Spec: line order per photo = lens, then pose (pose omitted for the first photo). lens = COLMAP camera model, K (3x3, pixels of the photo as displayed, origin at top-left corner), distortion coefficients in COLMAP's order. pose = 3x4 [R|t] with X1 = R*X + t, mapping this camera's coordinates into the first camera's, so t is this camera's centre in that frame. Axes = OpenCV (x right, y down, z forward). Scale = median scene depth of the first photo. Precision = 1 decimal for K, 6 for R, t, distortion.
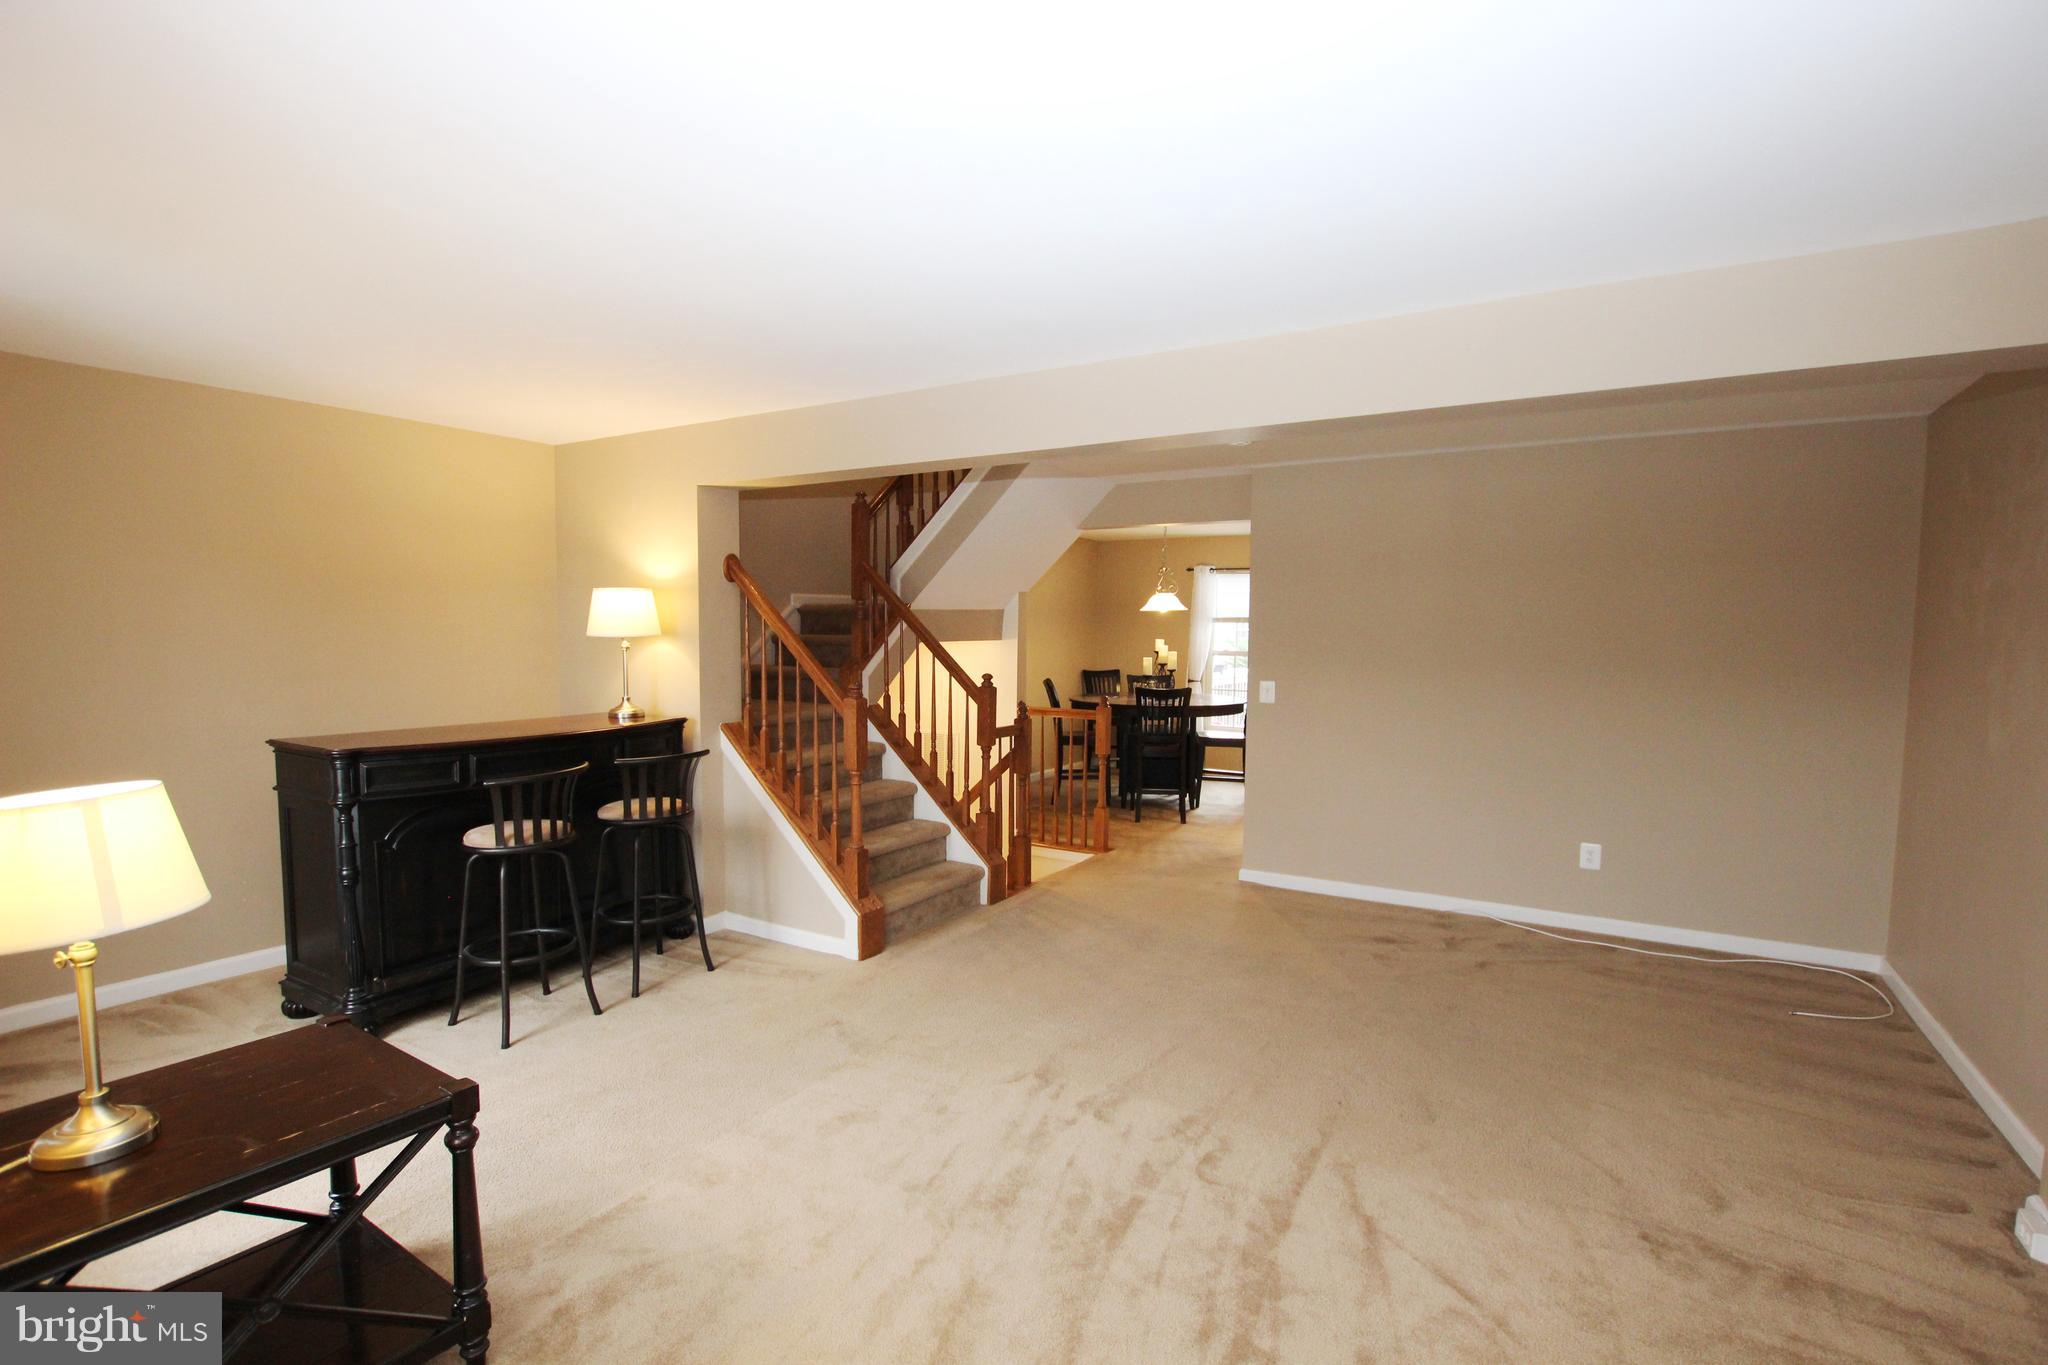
lens RADIAL K [[949.5, 0, 1034.2], [0, 949.5, 701.4], [0, 0, 1]] dist [-0.028700, 0.000857]
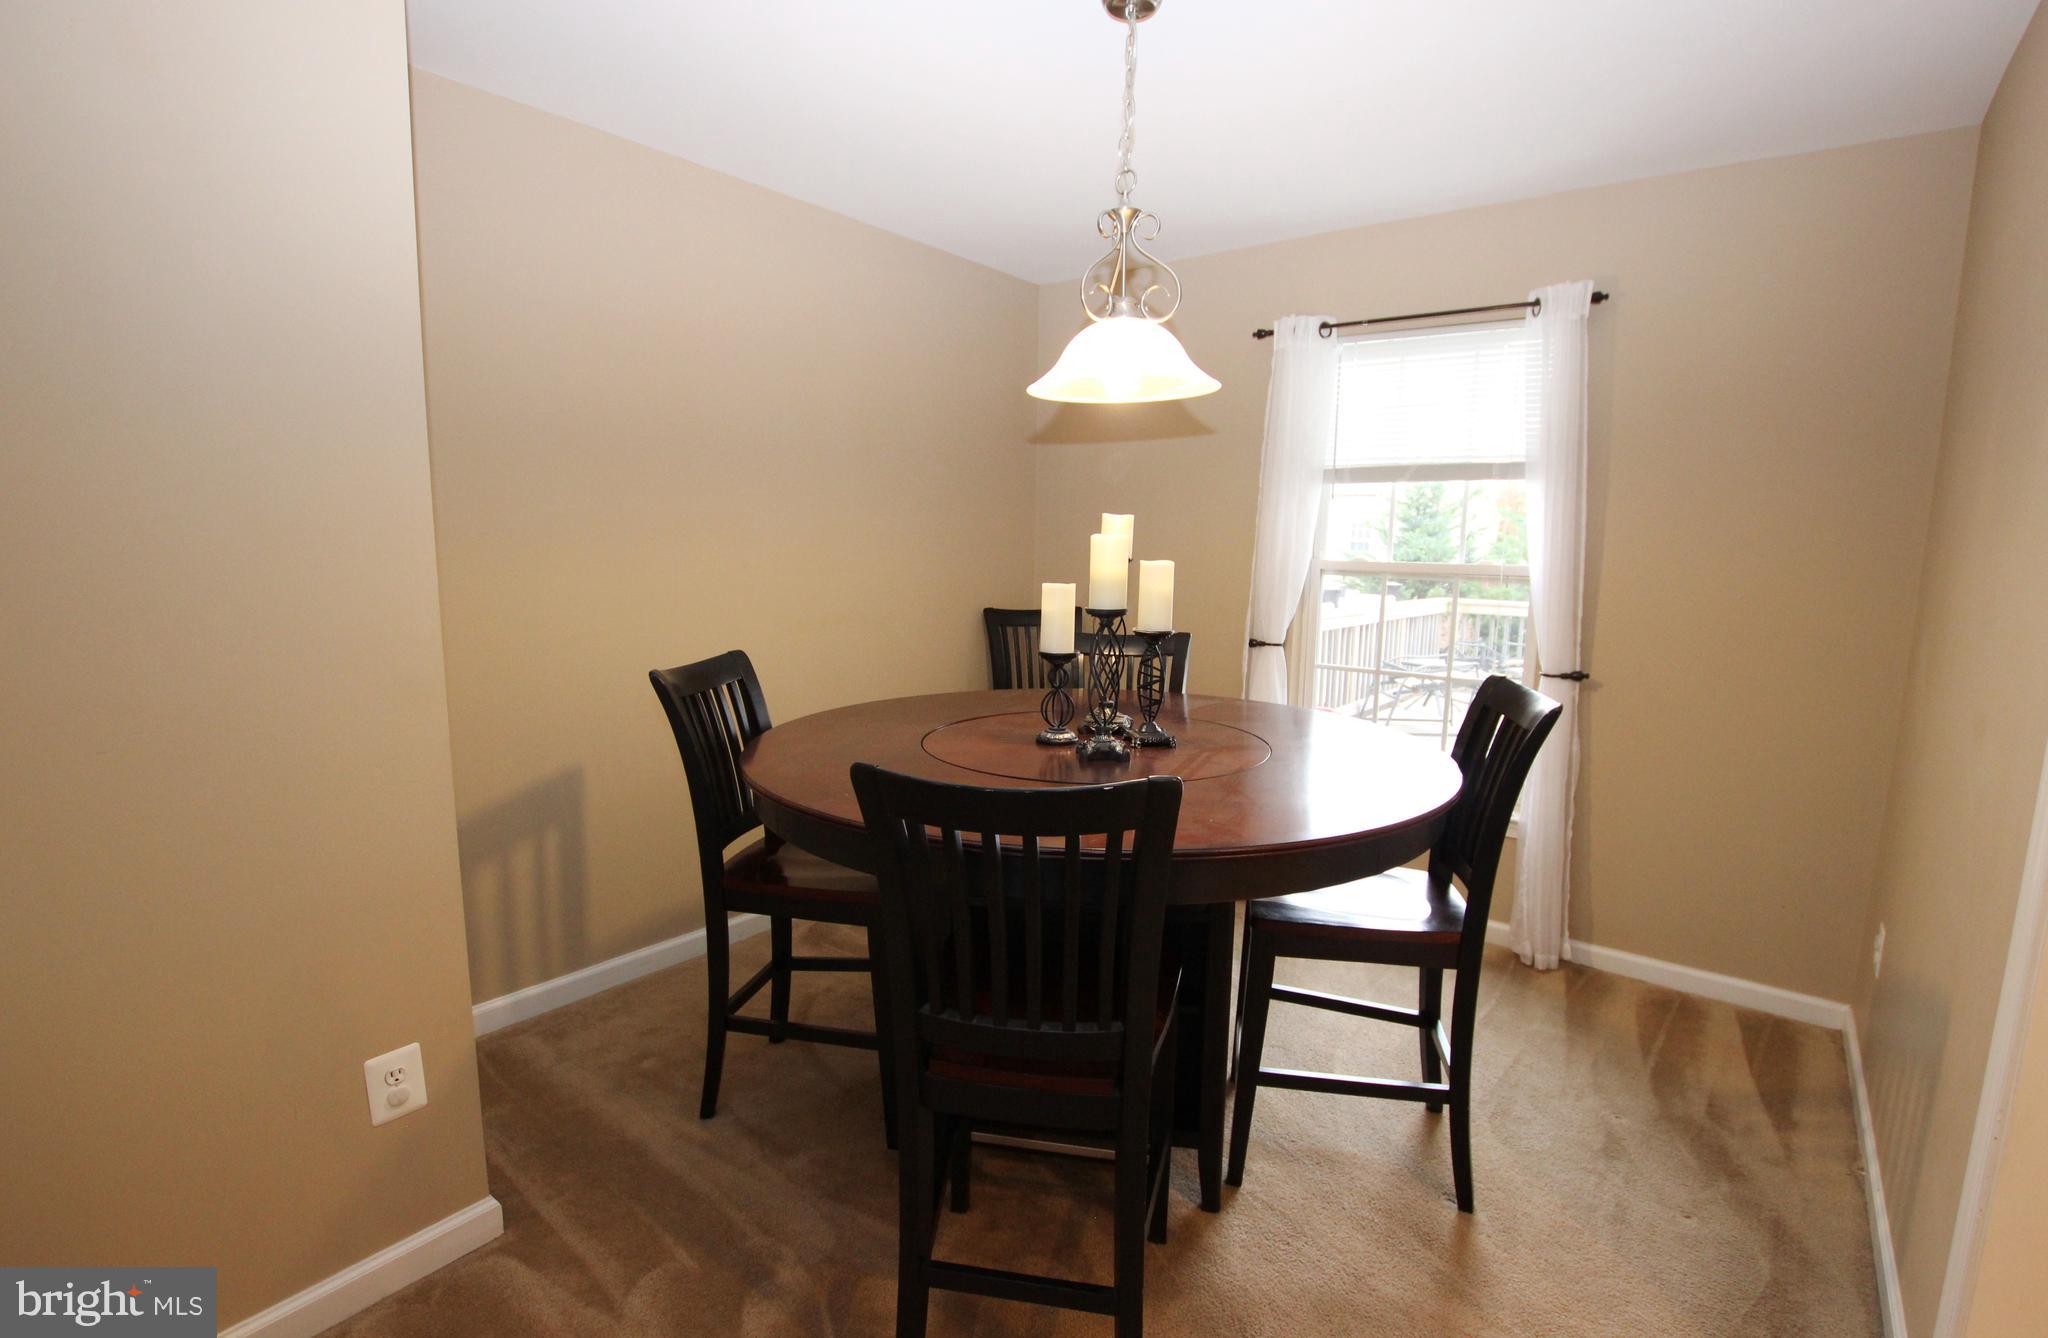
lens RADIAL K [[957.8, 0, 1032.6], [0, 957.8, 686.0], [0, 0, 1]] dist [-0.029516, 0.000059]
pose [[0.994381, 0.022537, -0.103432, 0.139094], [-0.014856, 0.997115, 0.074438, -0.037549], [0.104811, -0.072484, 0.991847, 0.736829]]
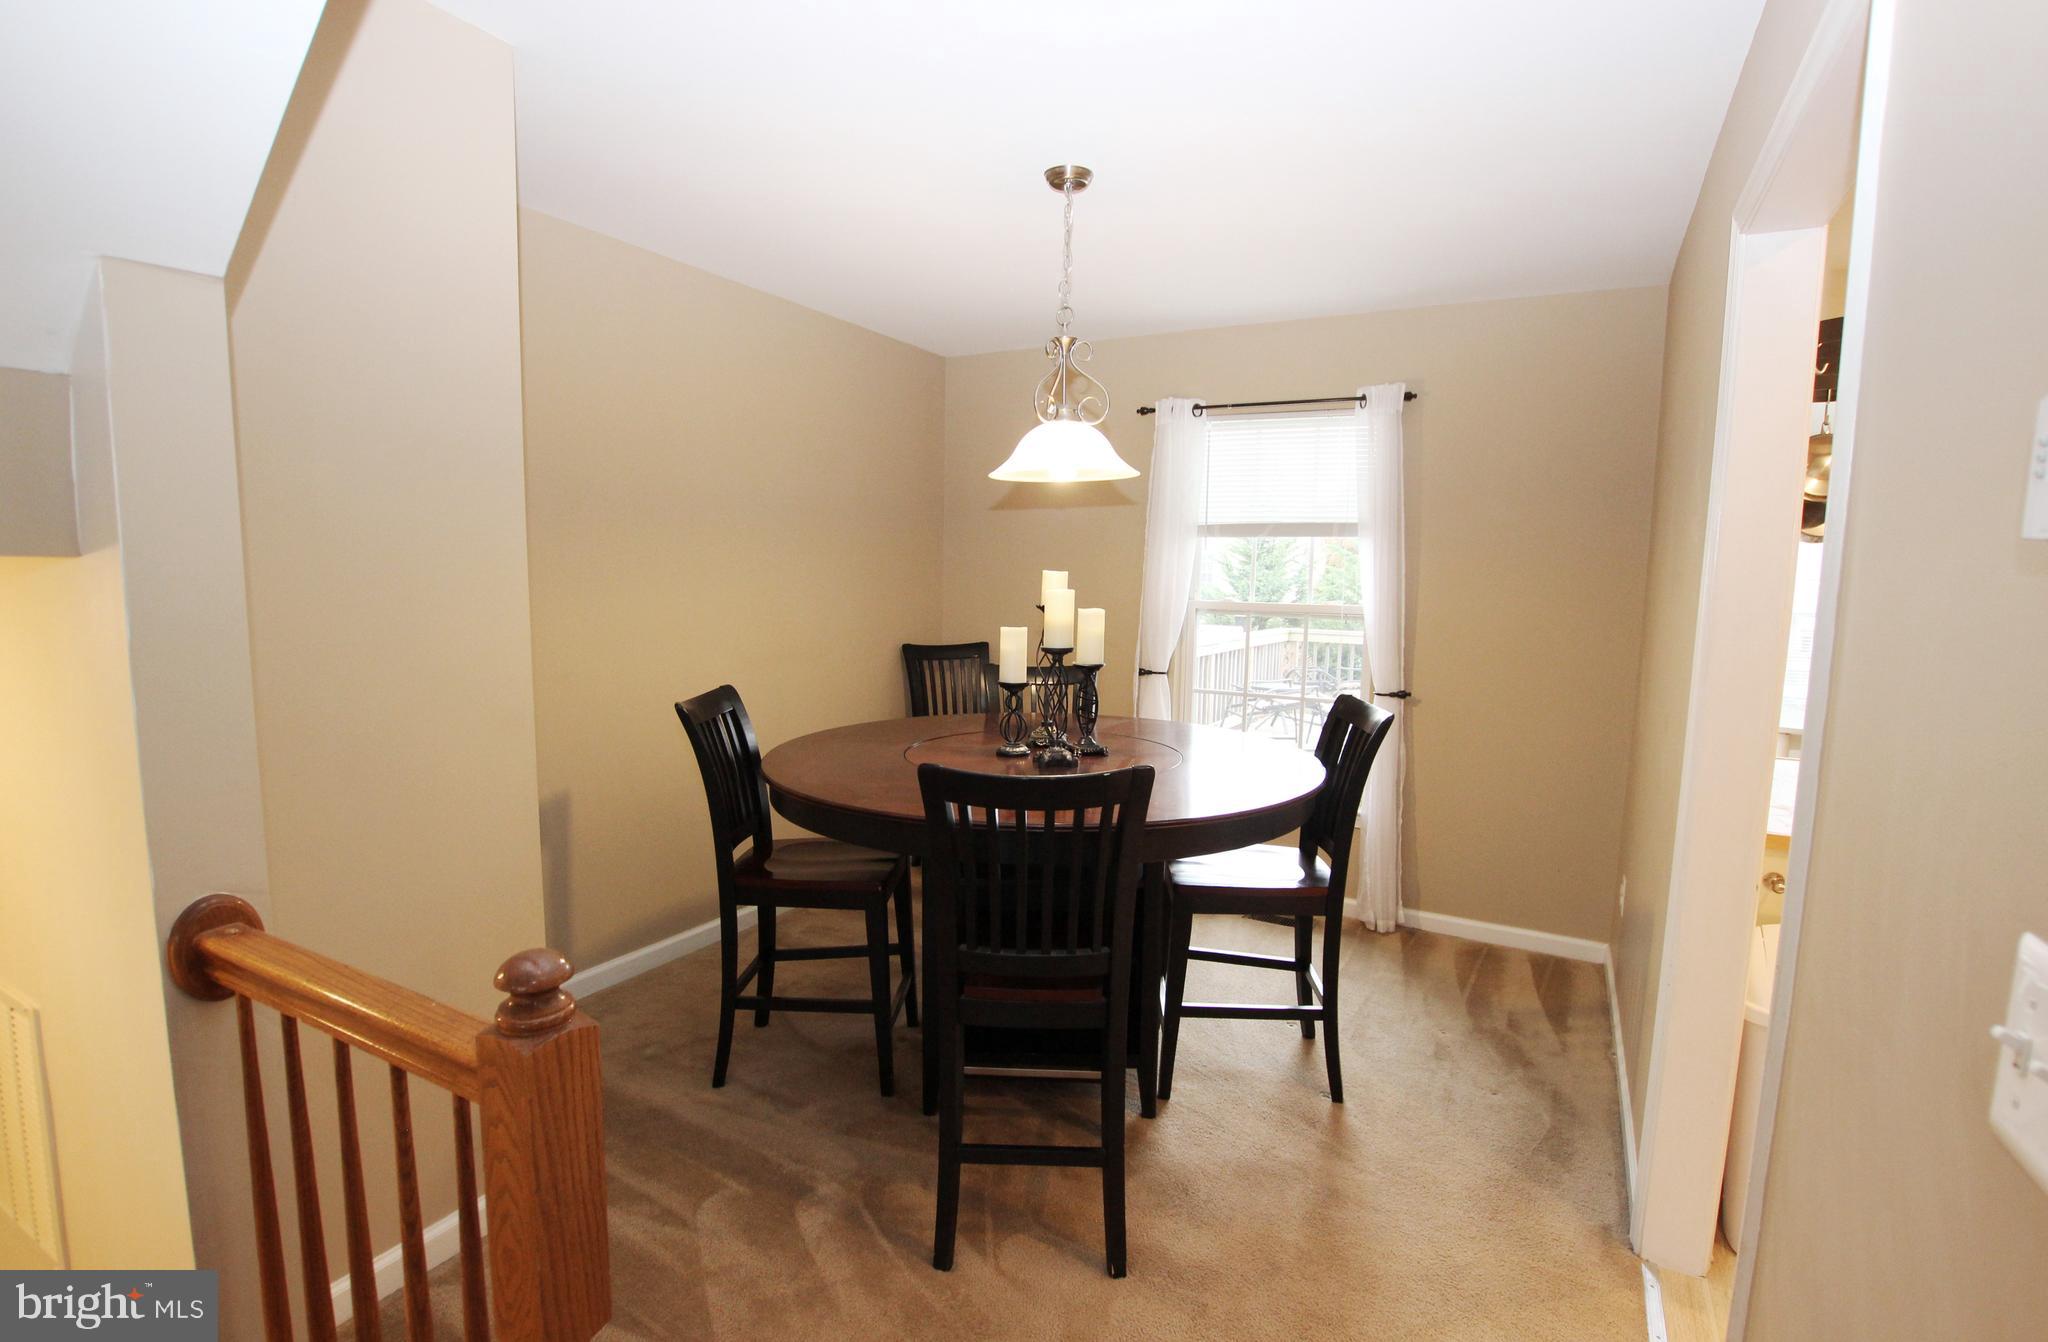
lens RADIAL K [[957.8, 0, 1032.6], [0, 957.8, 688.0], [0, 0, 1]] dist [-0.029516, 0.000059]
pose [[0.998734, 0.002877, 0.050212, 0.109047], [-0.005108, 0.999002, 0.044362, -0.039856], [-0.050034, -0.044562, 0.997753, 0.672166]]
